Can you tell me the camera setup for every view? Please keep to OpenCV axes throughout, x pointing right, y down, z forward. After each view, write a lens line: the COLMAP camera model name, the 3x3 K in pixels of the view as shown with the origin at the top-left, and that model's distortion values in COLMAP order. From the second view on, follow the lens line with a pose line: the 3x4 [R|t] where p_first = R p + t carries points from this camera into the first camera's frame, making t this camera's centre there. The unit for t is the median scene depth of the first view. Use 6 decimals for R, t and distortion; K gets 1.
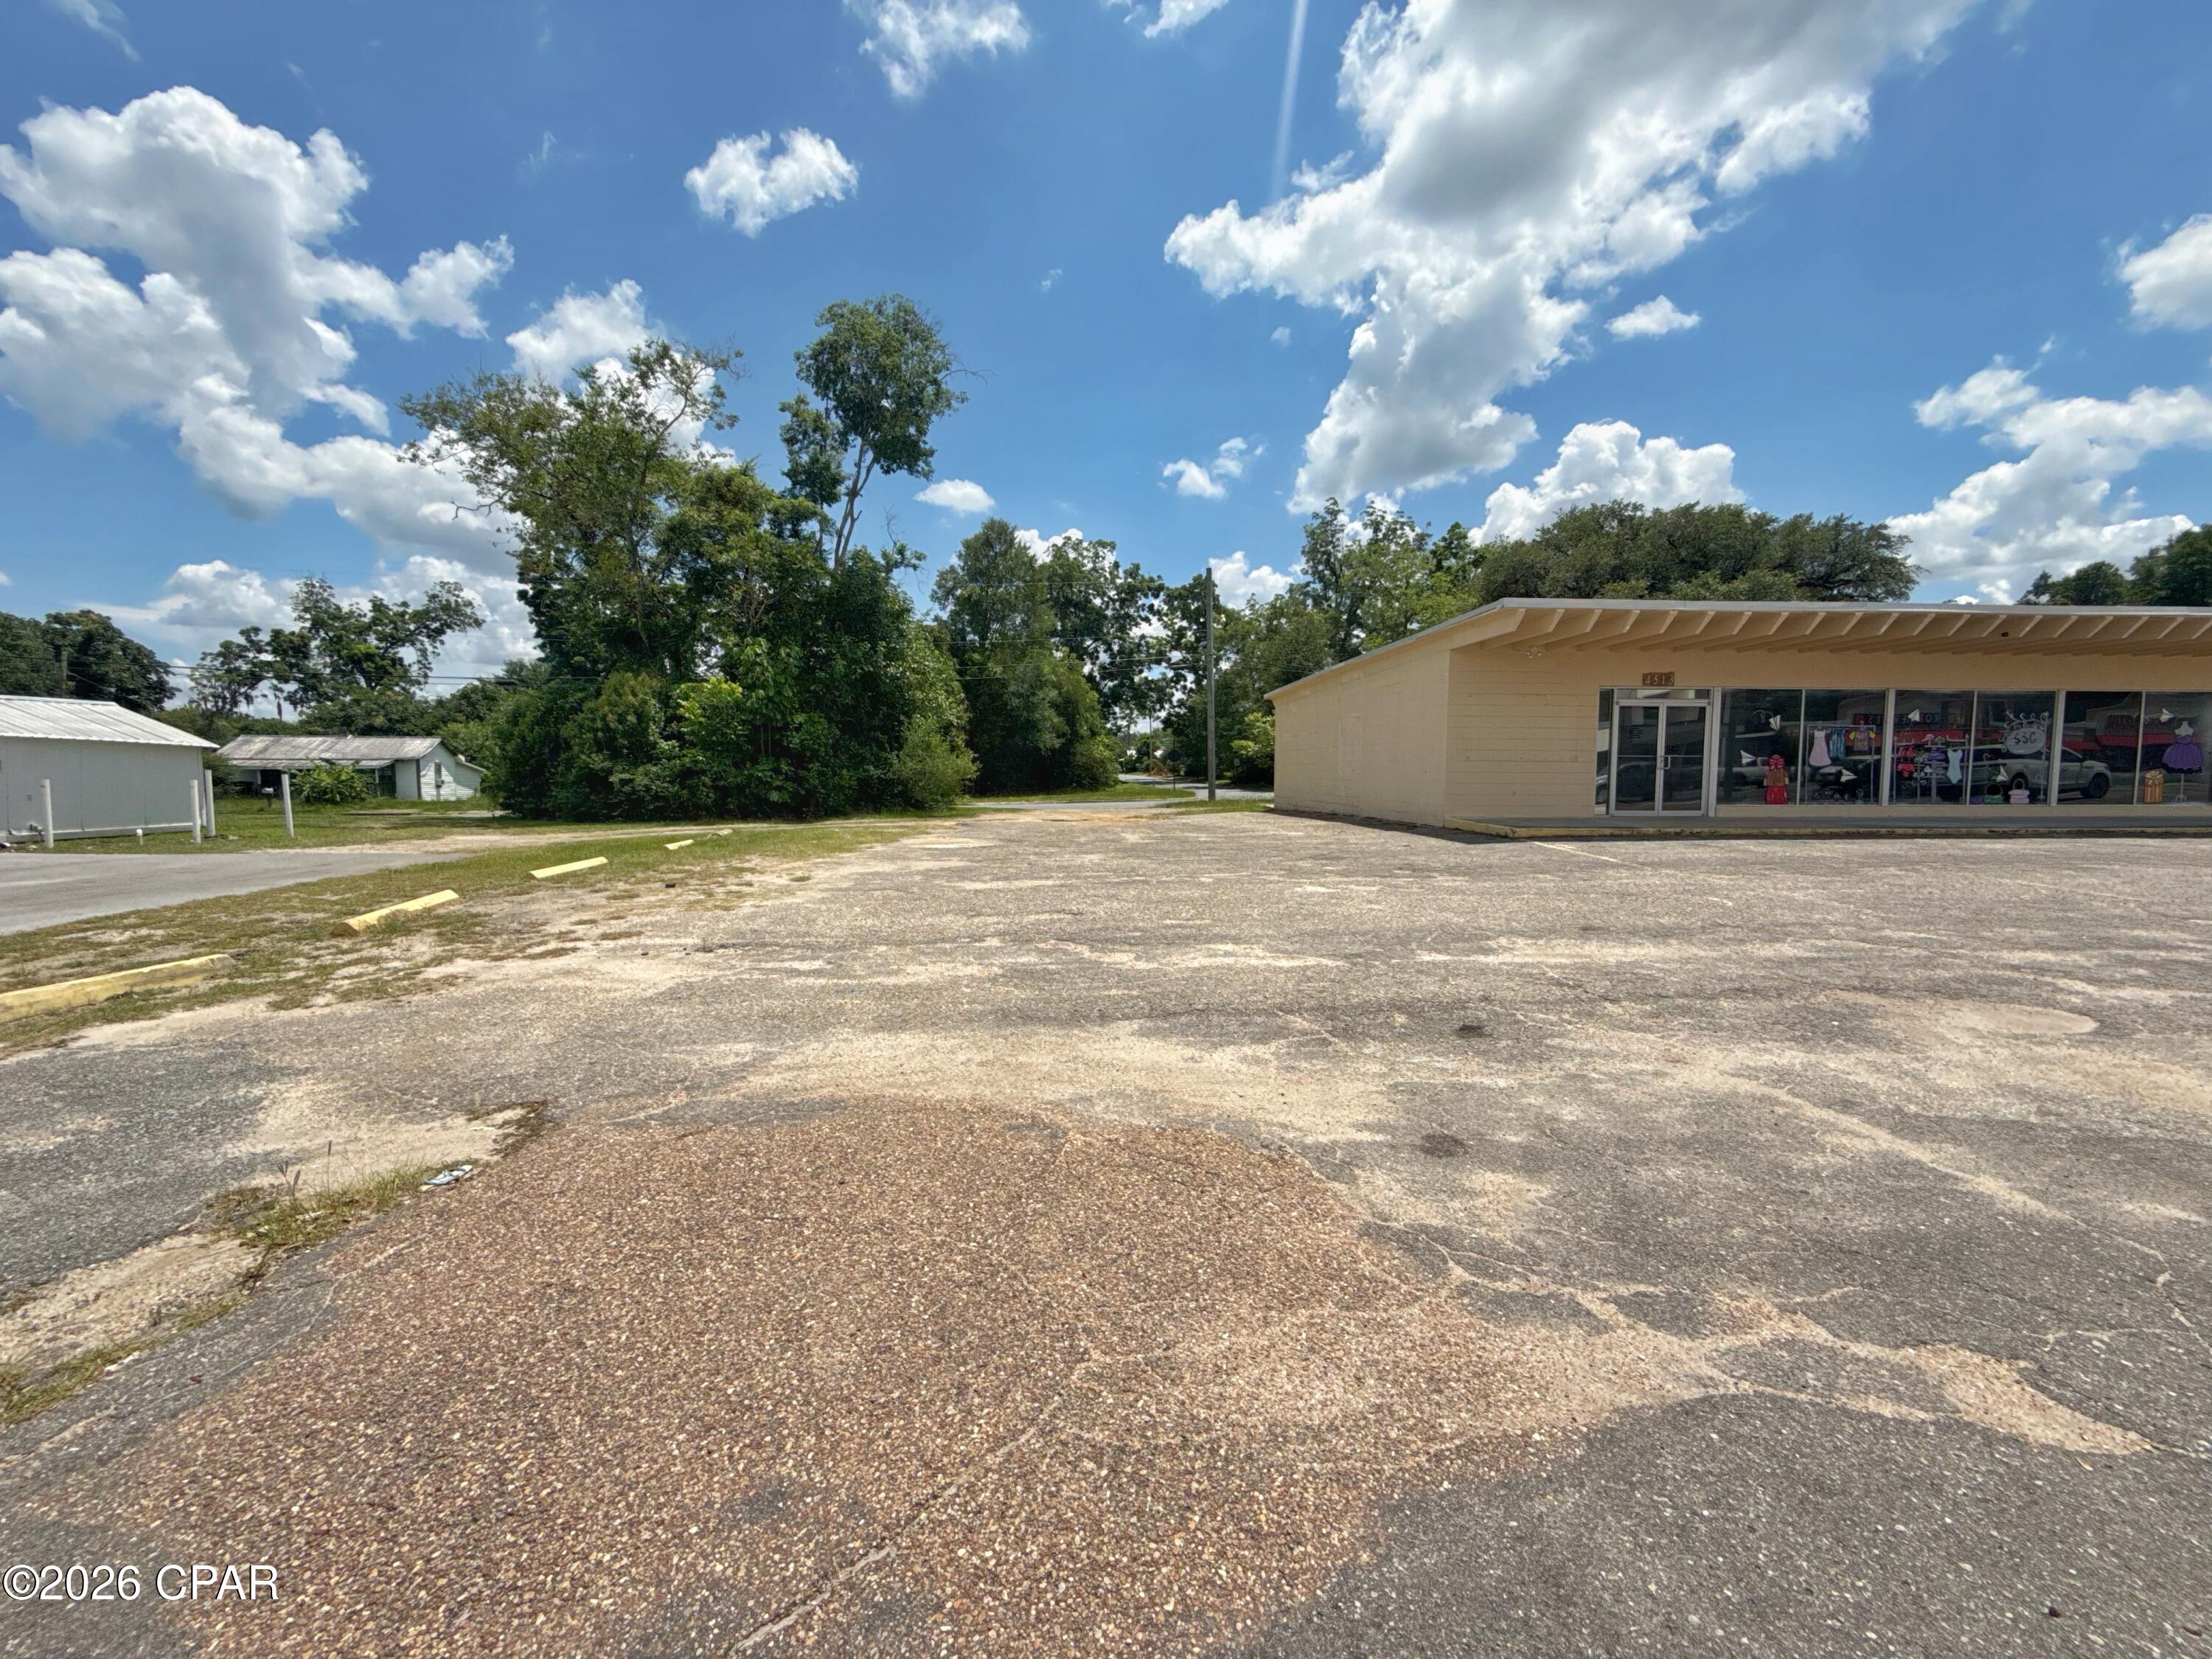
lens RADIAL K [[877.8, 0, 1104.2], [0, 877.8, 806.2], [0, 0, 1]] dist [-0.000925, 0.000123]
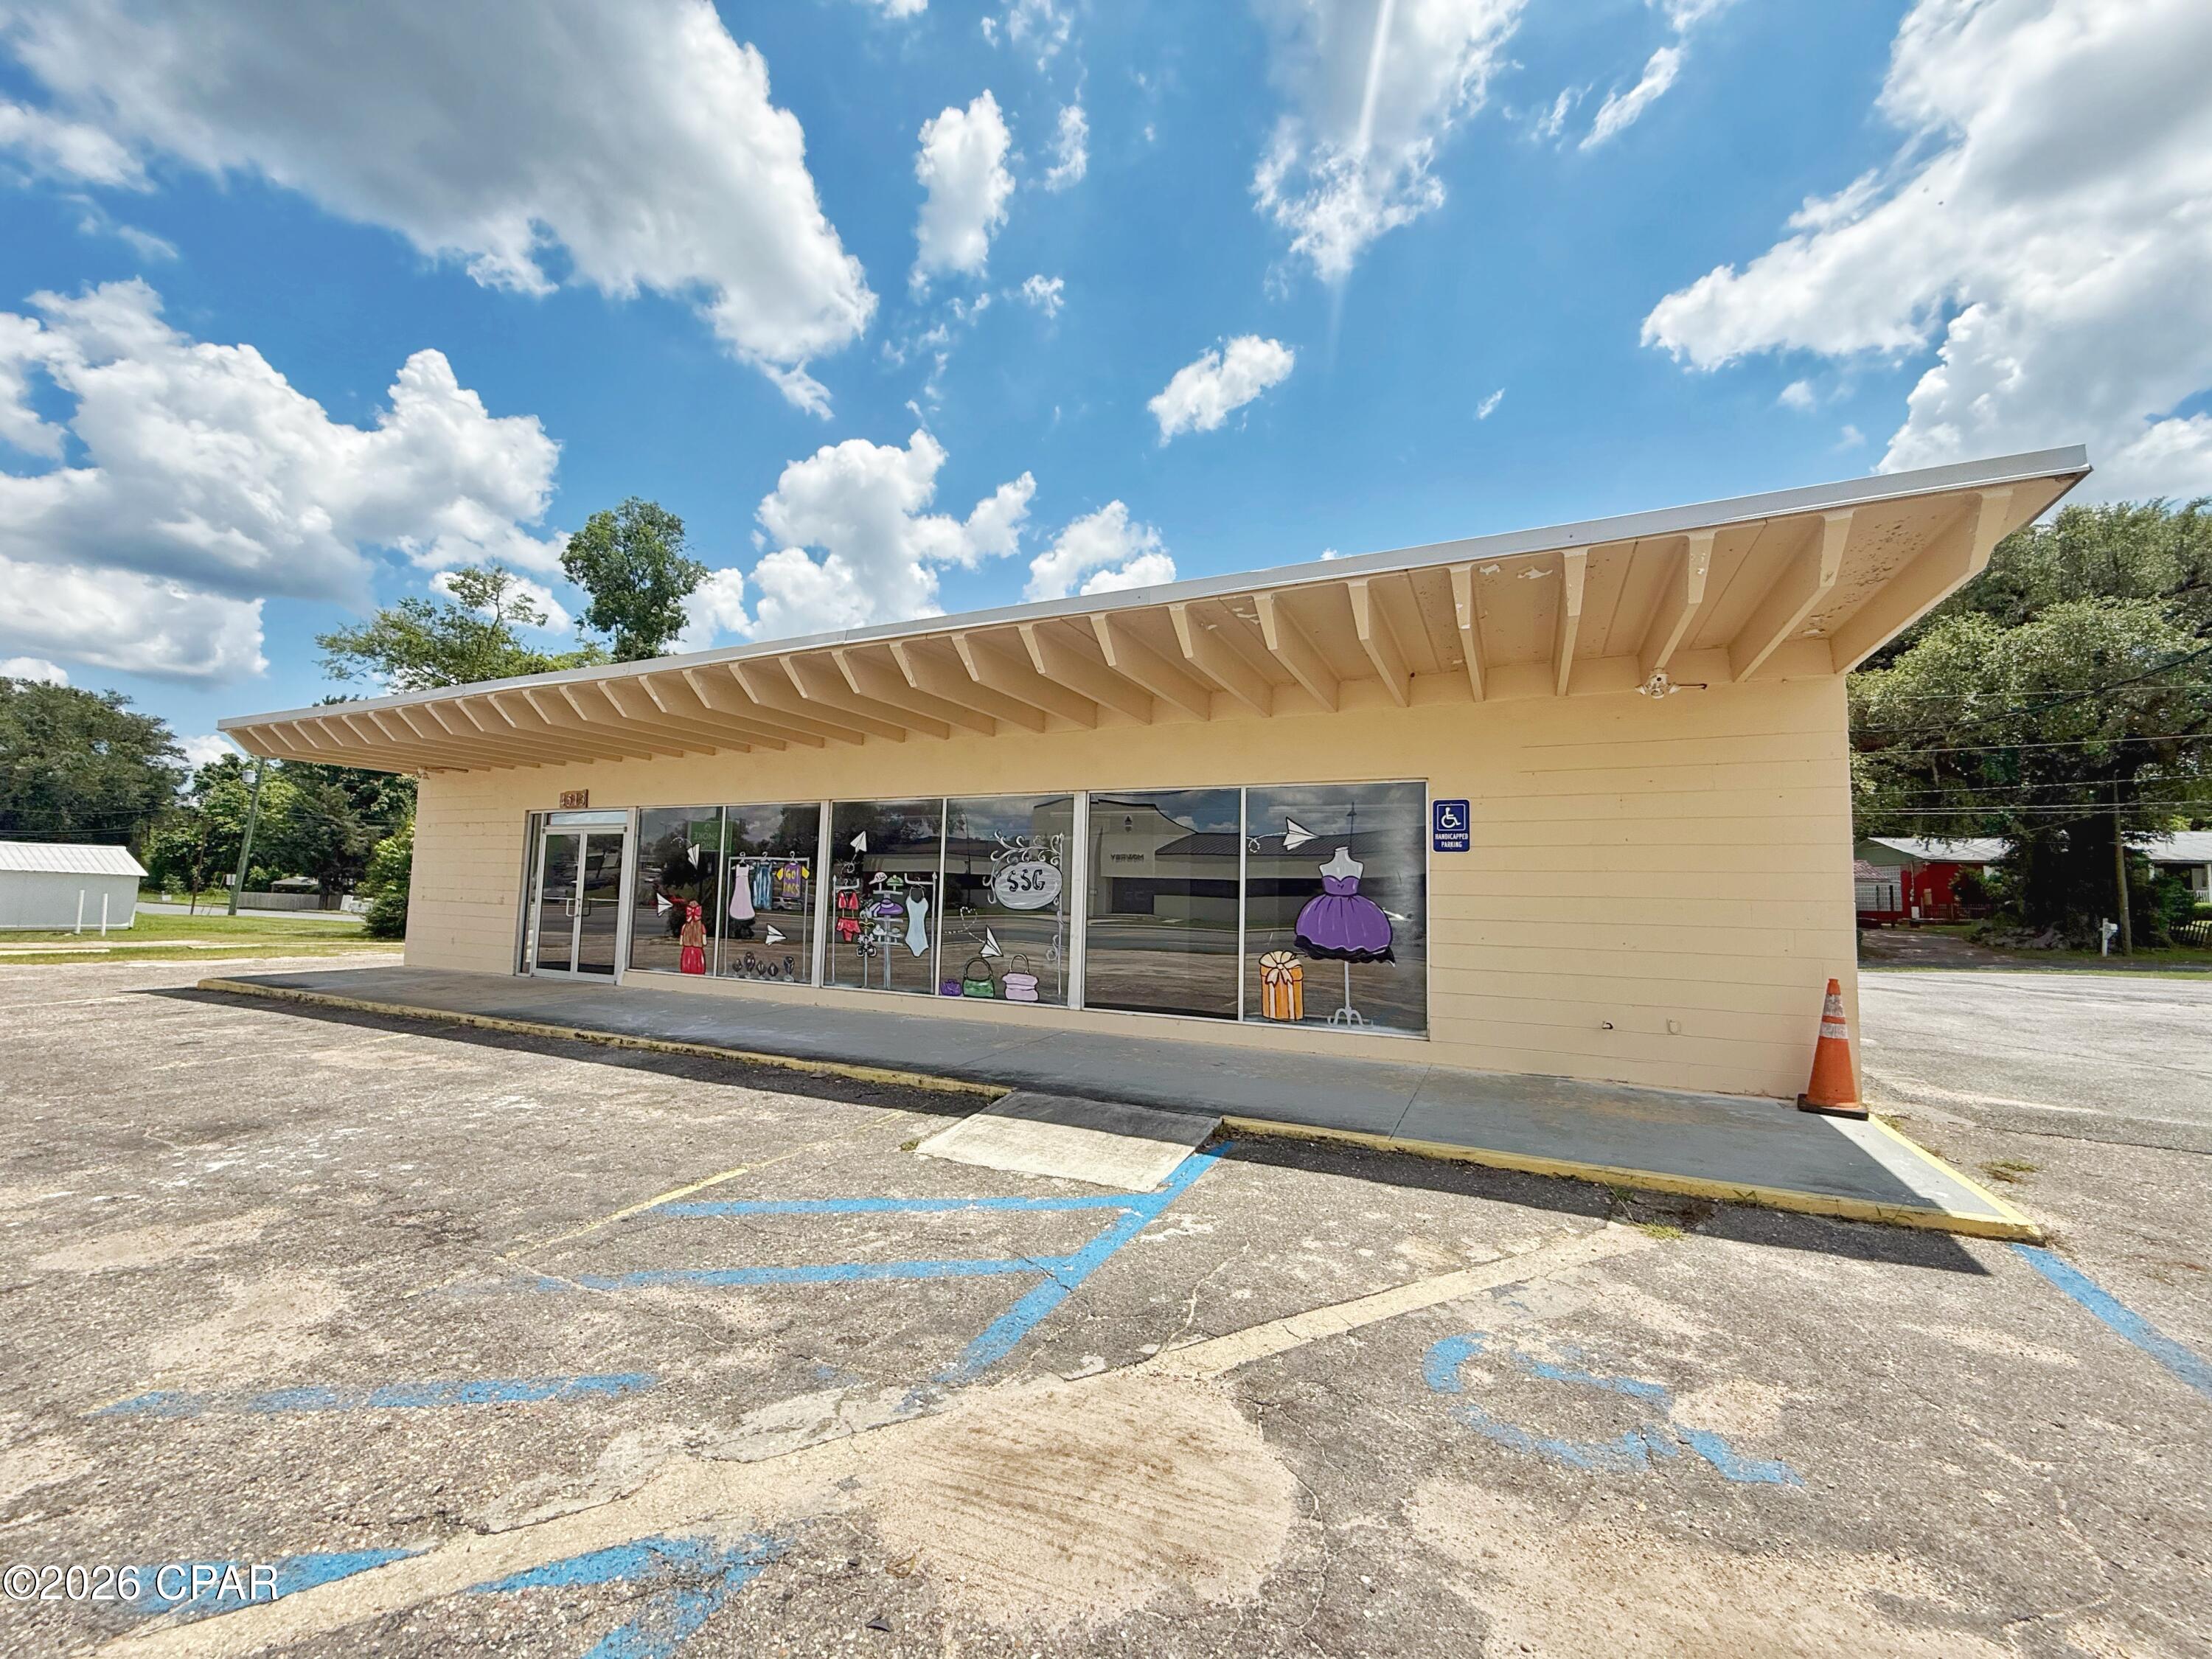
lens RADIAL K [[877.8, 0, 1099.2], [0, 877.8, 811.9], [0, 0, 1]] dist [-0.000925, 0.000123]
pose [[0.873910, -0.028485, -0.485252, 0.412505], [-0.041977, 0.990130, -0.133721, -0.014756], [0.484272, 0.137230, 0.864089, 0.164148]]
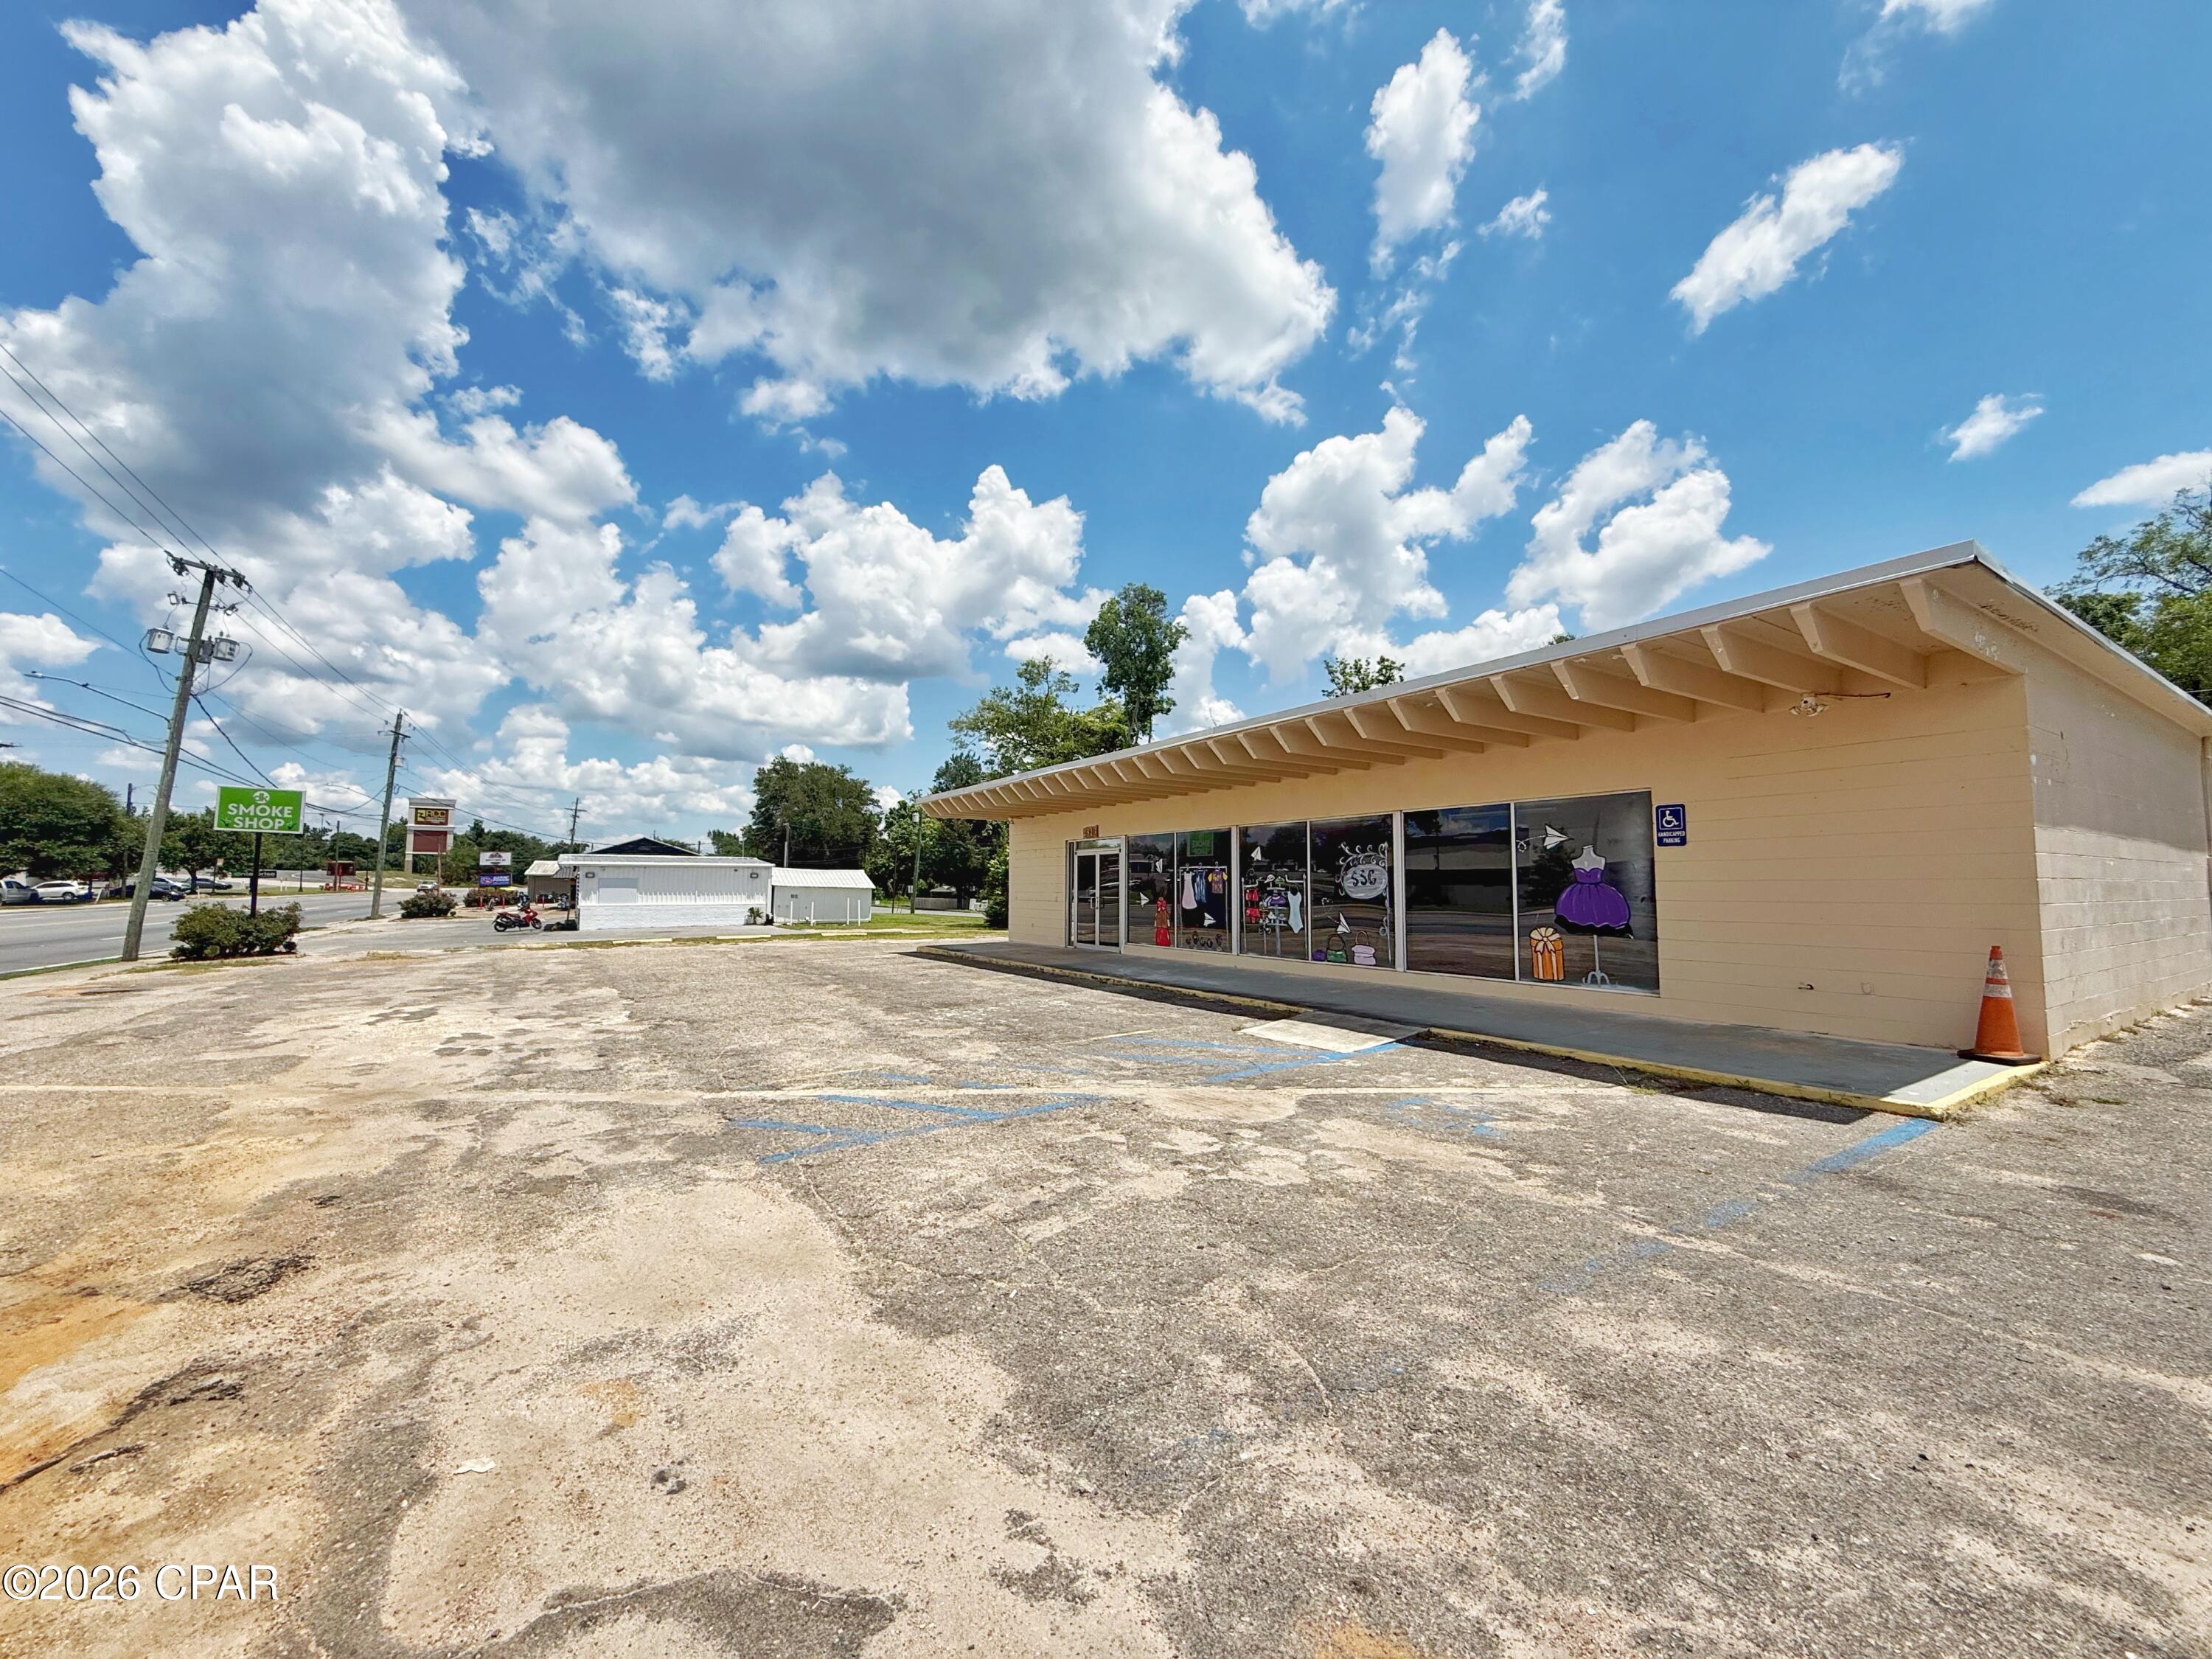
lens RADIAL K [[877.8, 0, 1104.6], [0, 877.8, 821.0], [0, 0, 1]] dist [-0.000925, 0.000123]
pose [[0.486284, -0.067199, -0.871213, 0.486631], [-0.035662, 0.994681, -0.096628, -0.013785], [0.873073, 0.078058, 0.481301, 0.133034]]
